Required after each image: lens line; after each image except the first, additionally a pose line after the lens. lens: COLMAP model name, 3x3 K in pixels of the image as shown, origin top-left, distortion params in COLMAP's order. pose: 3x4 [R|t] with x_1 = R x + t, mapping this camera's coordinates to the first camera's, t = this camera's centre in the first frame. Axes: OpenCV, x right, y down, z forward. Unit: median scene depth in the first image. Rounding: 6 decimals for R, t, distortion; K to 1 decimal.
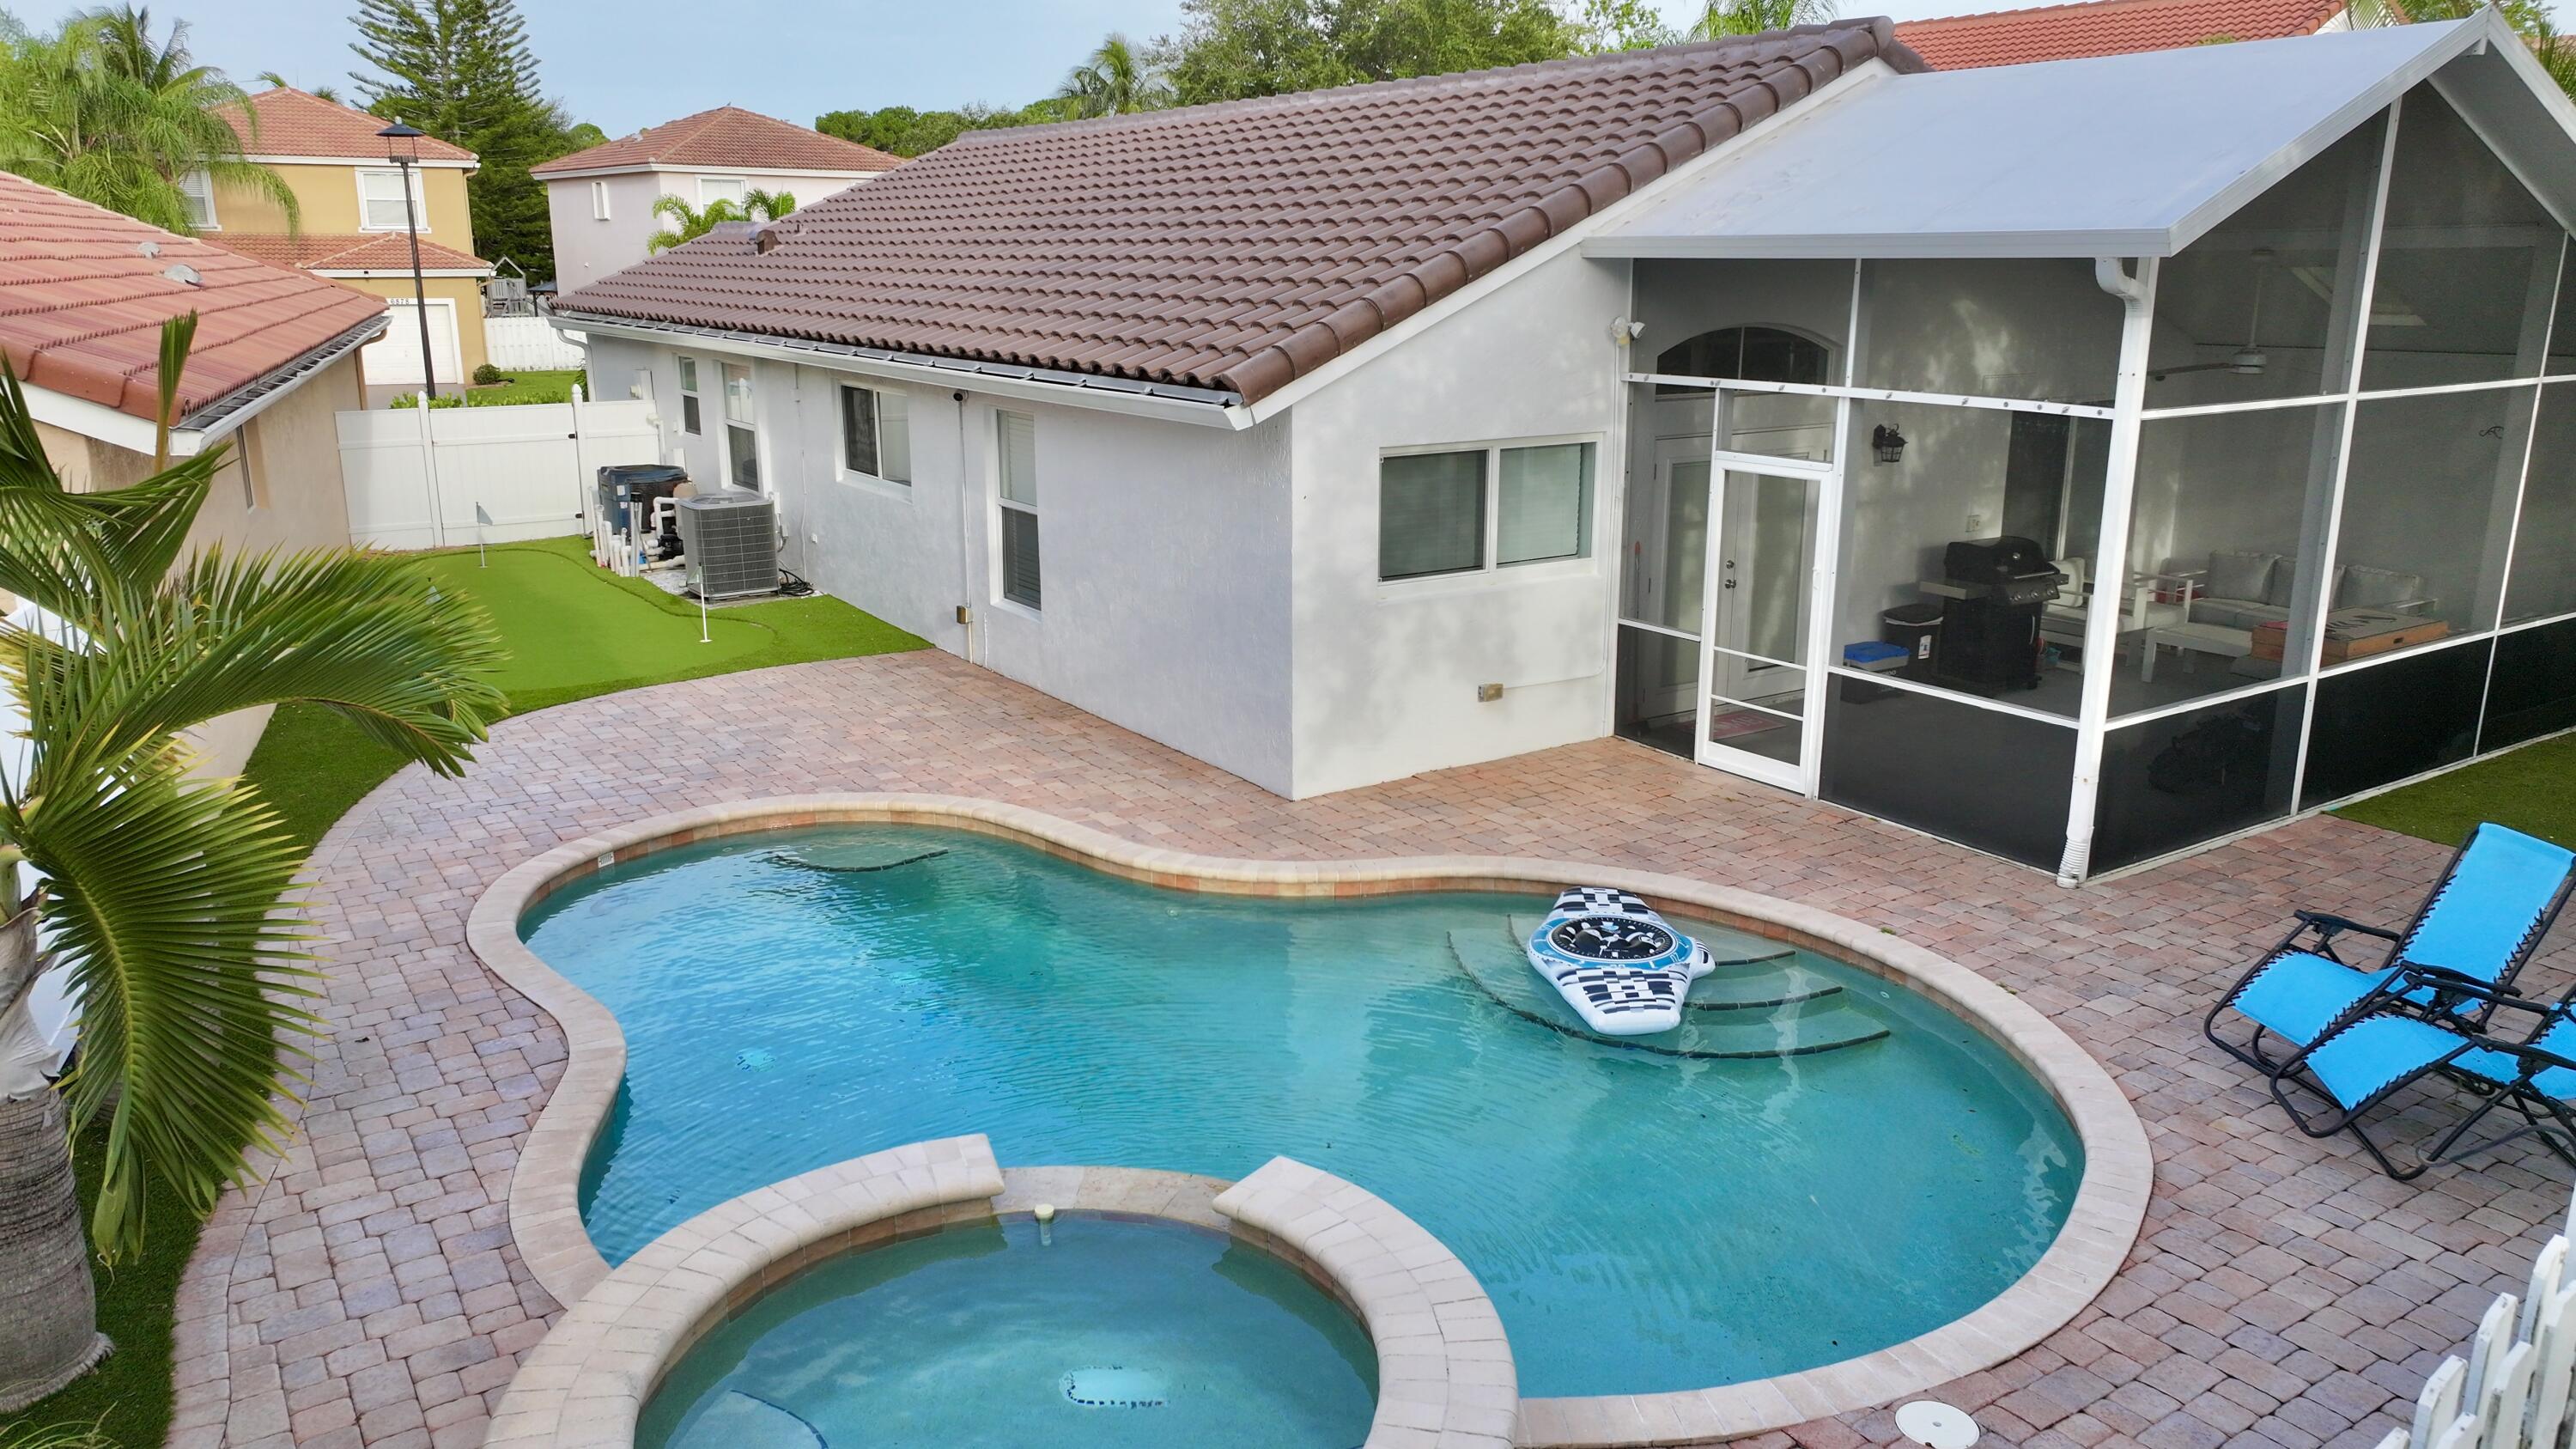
lens RADIAL K [[1821.8, 0, 1305.3], [0, 1821.8, 703.6], [0, 0, 1]] dist [-0.001006, 0.003951]
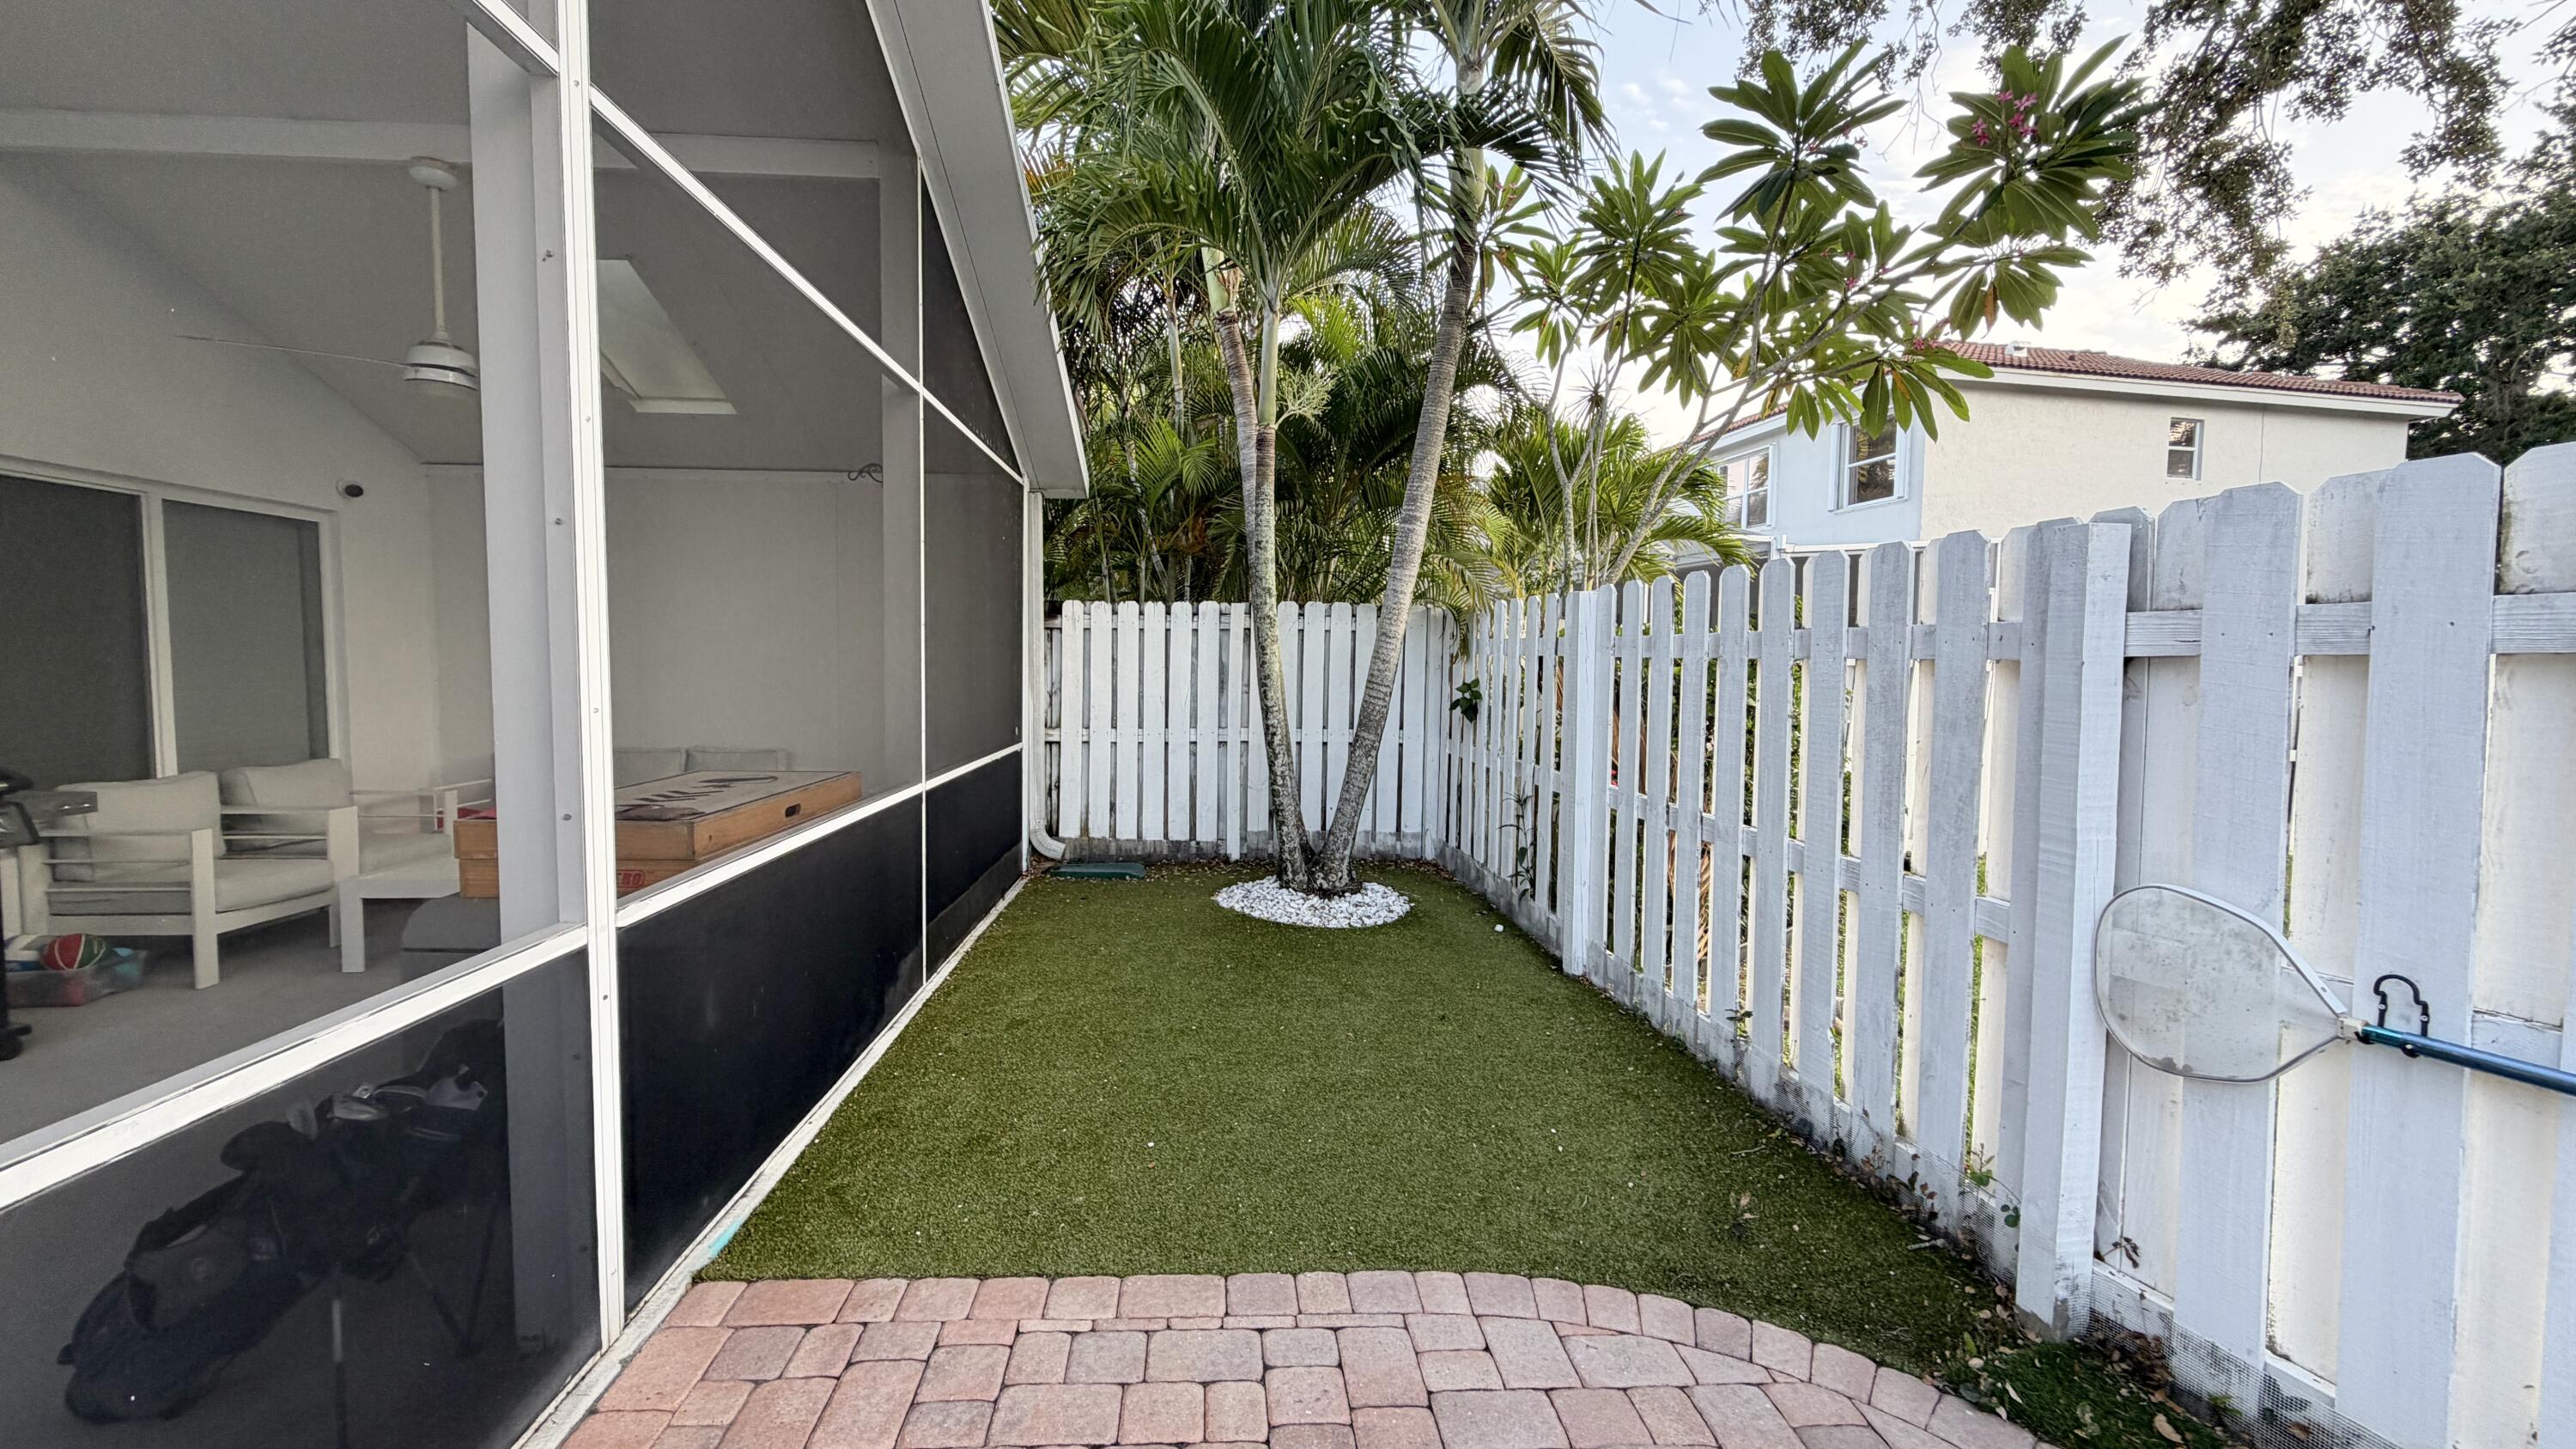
lens RADIAL K [[1009.1, 0, 1286.6], [0, 1009.1, 713.0], [0, 0, 1]] dist [-0.001010, -0.000168]
pose [[0.503801, -0.041245, 0.862835, 0.436176], [0.198802, 0.977583, -0.069348, -0.014250], [-0.840632, 0.206471, 0.500706, 0.752912]]
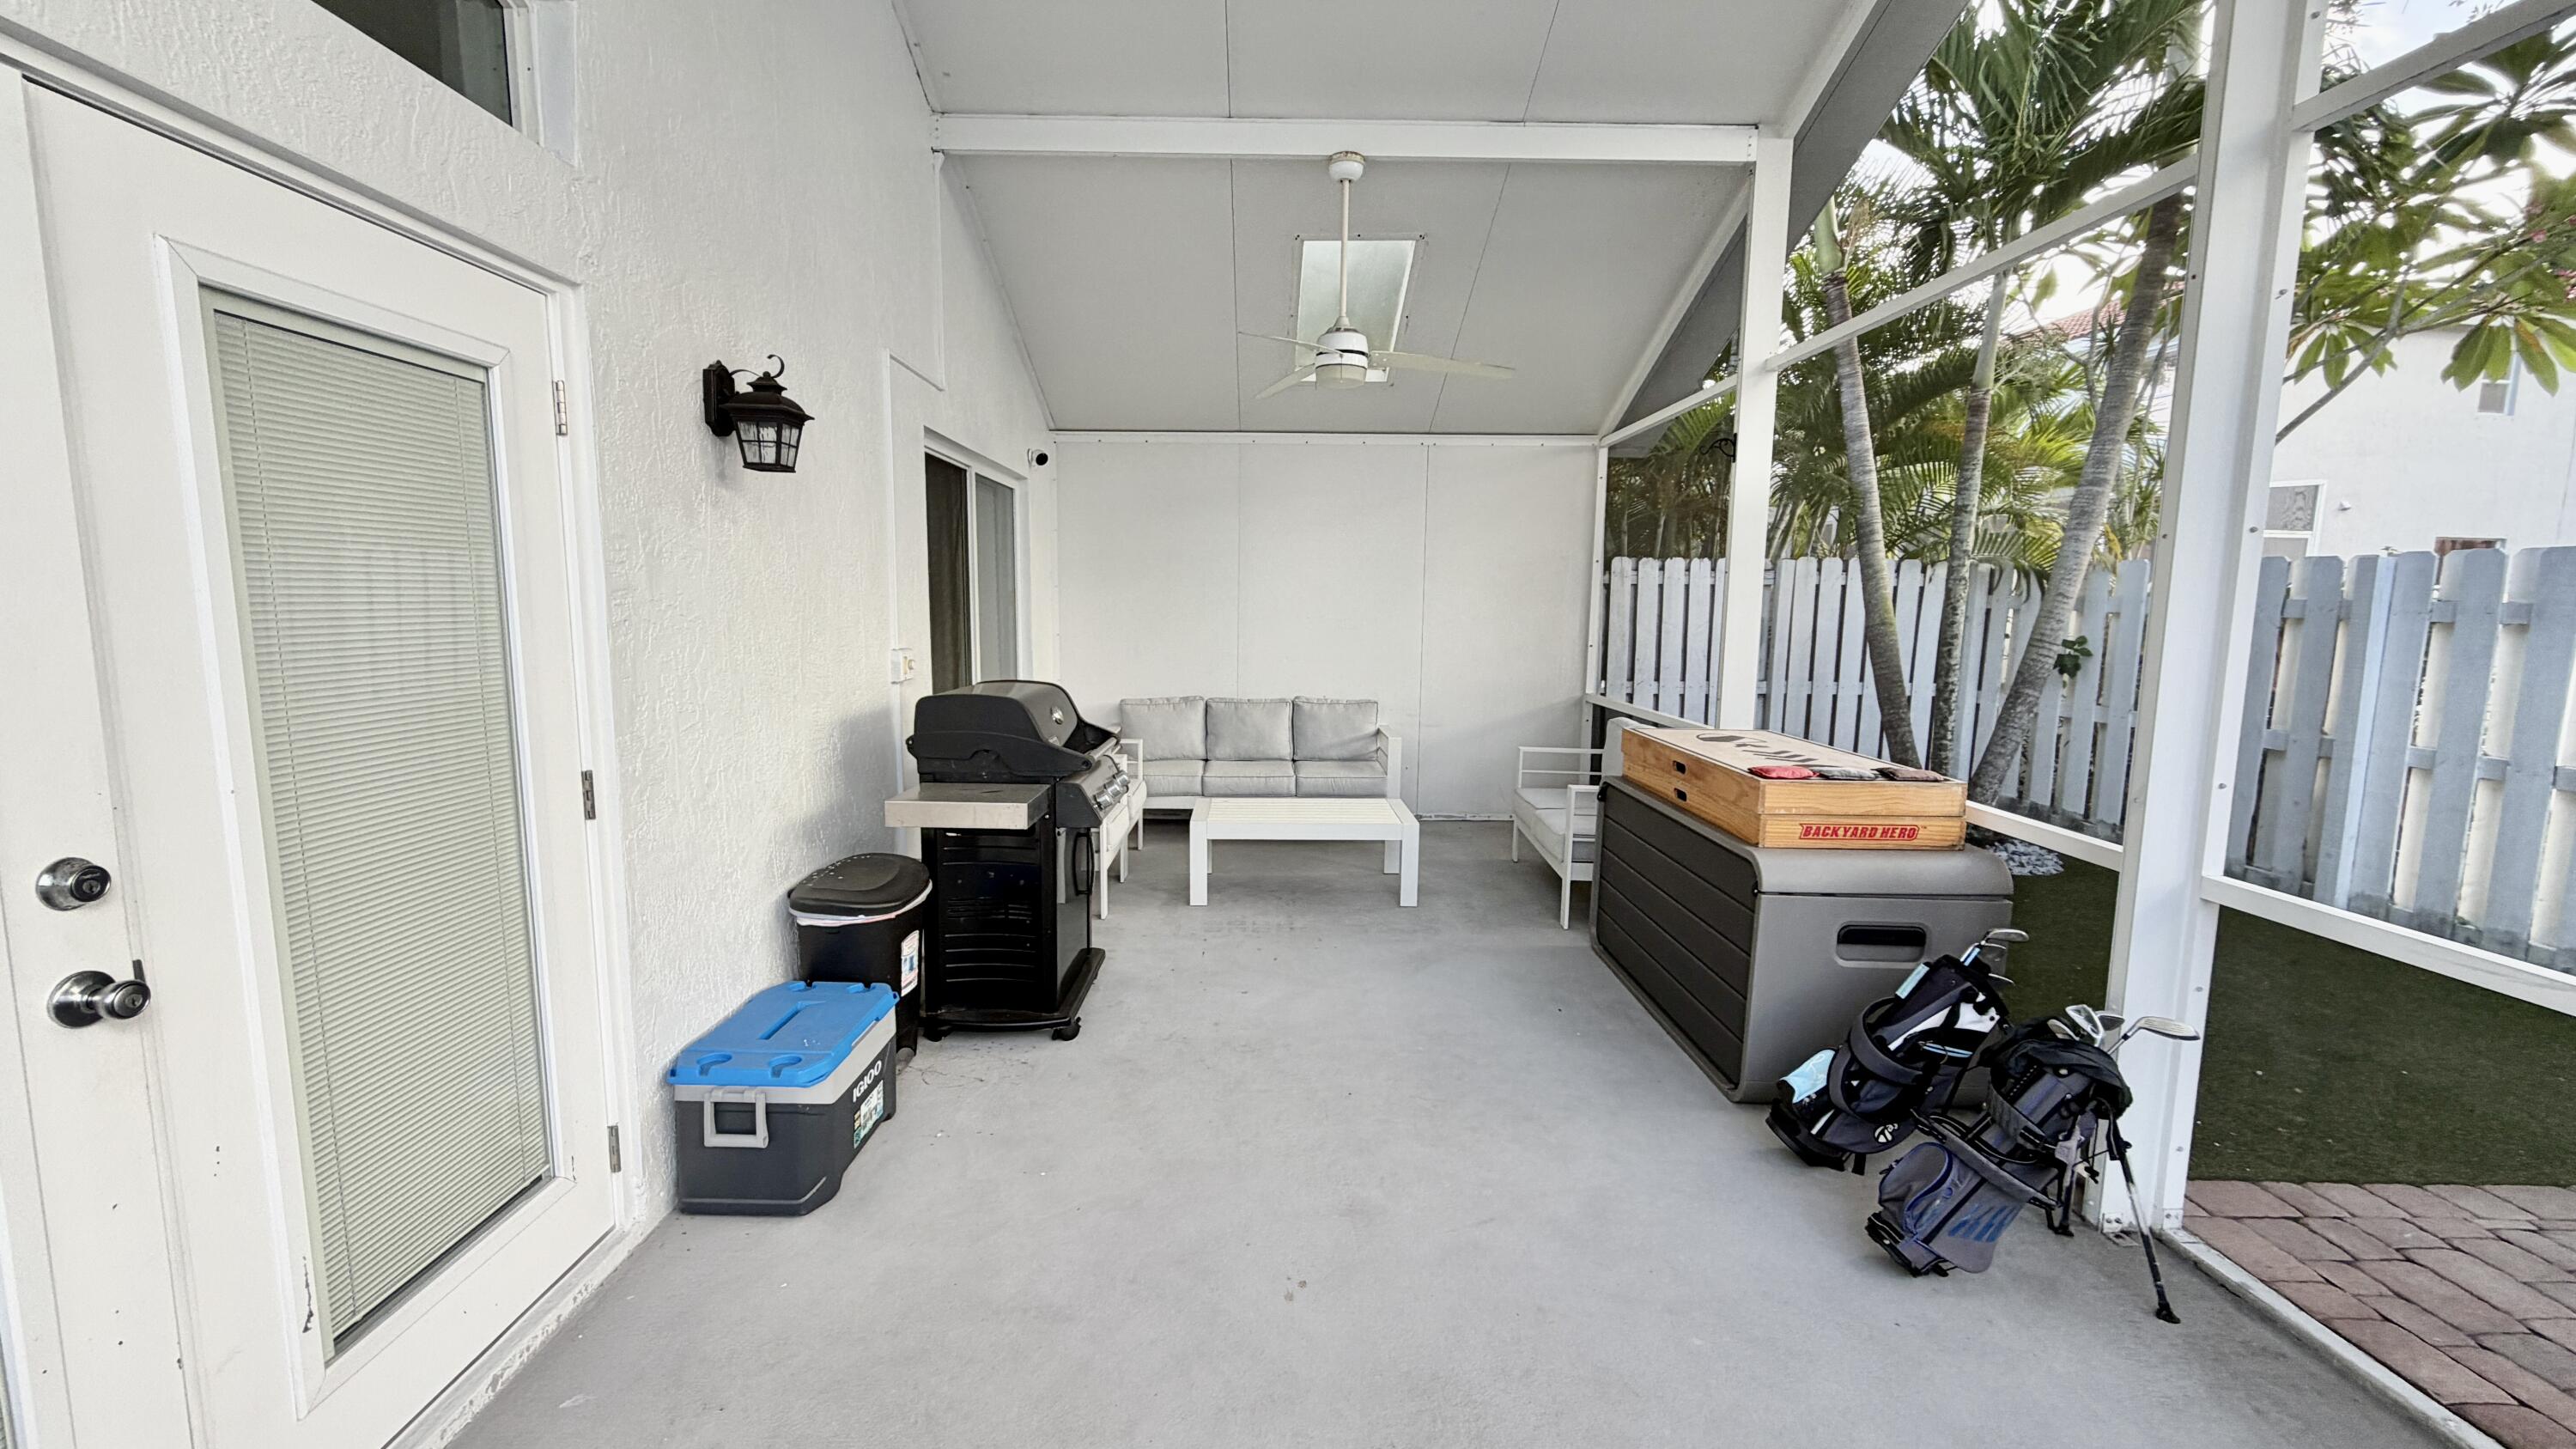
lens RADIAL K [[1009.1, 0, 1284.4], [0, 1009.1, 715.7], [0, 0, 1]] dist [-0.001010, -0.000168]
pose [[0.548387, -0.092389, 0.831105, 0.257859], [0.191080, 0.981427, -0.016981, -0.078434], [-0.814101, 0.168120, 0.555856, 0.980827]]
